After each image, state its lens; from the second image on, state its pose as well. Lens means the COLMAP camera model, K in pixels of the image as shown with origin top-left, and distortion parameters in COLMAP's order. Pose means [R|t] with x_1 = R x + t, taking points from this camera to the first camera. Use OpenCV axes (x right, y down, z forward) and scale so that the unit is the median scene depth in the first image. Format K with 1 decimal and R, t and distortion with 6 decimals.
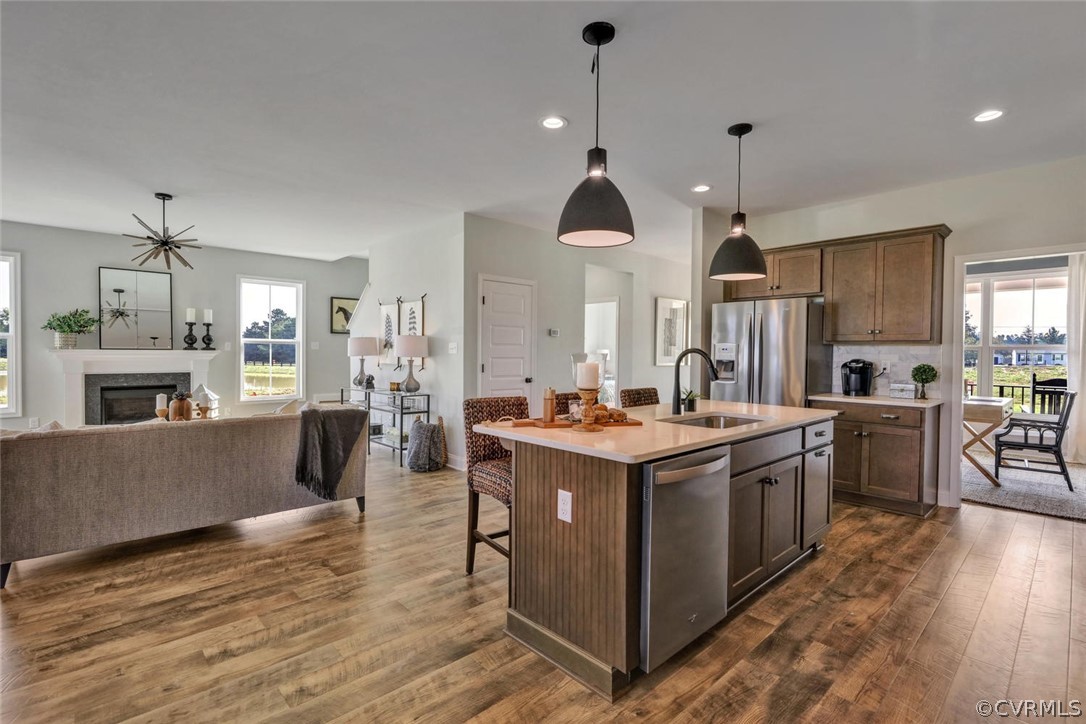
lens RADIAL K [[507.3, 0, 542.4], [0, 507.3, 360.9], [0, 0, 1]] dist [0.000337, -0.000593]
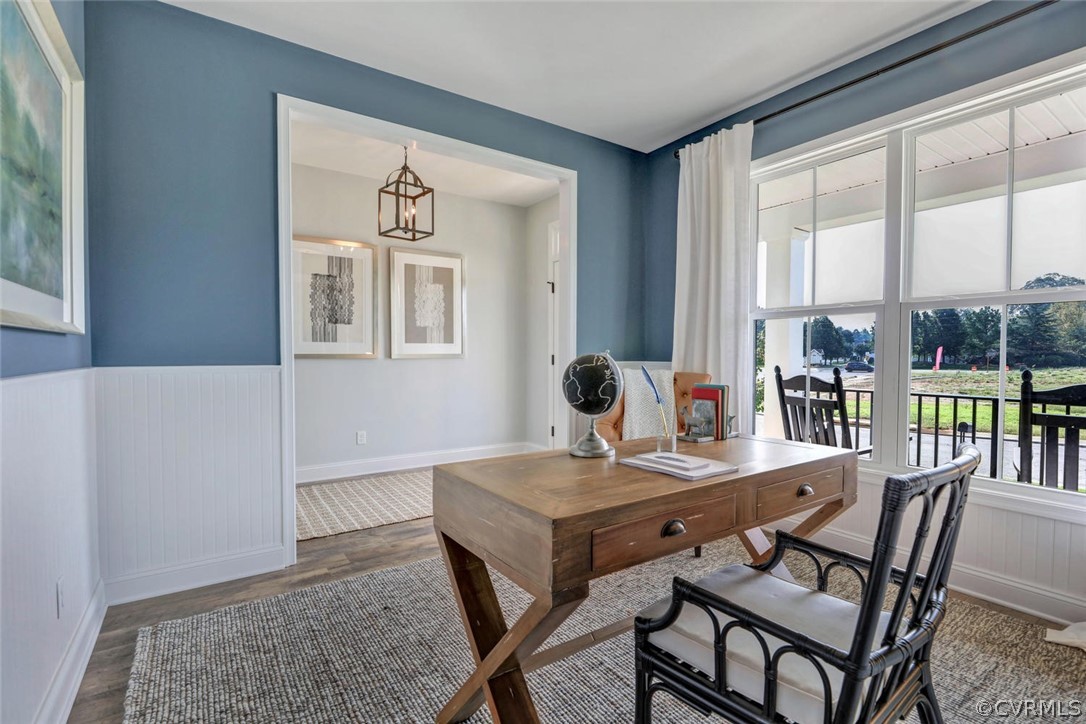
lens RADIAL K [[499.7, 0, 540.1], [0, 499.7, 365.5], [0, 0, 1]] dist [-0.002082, 0.000174]
pose [[0.985985, -0.001574, -0.166826, 0.672045], [0.003526, 0.999929, 0.011403, 0.015403], [0.166796, -0.011832, 0.985920, 0.568827]]
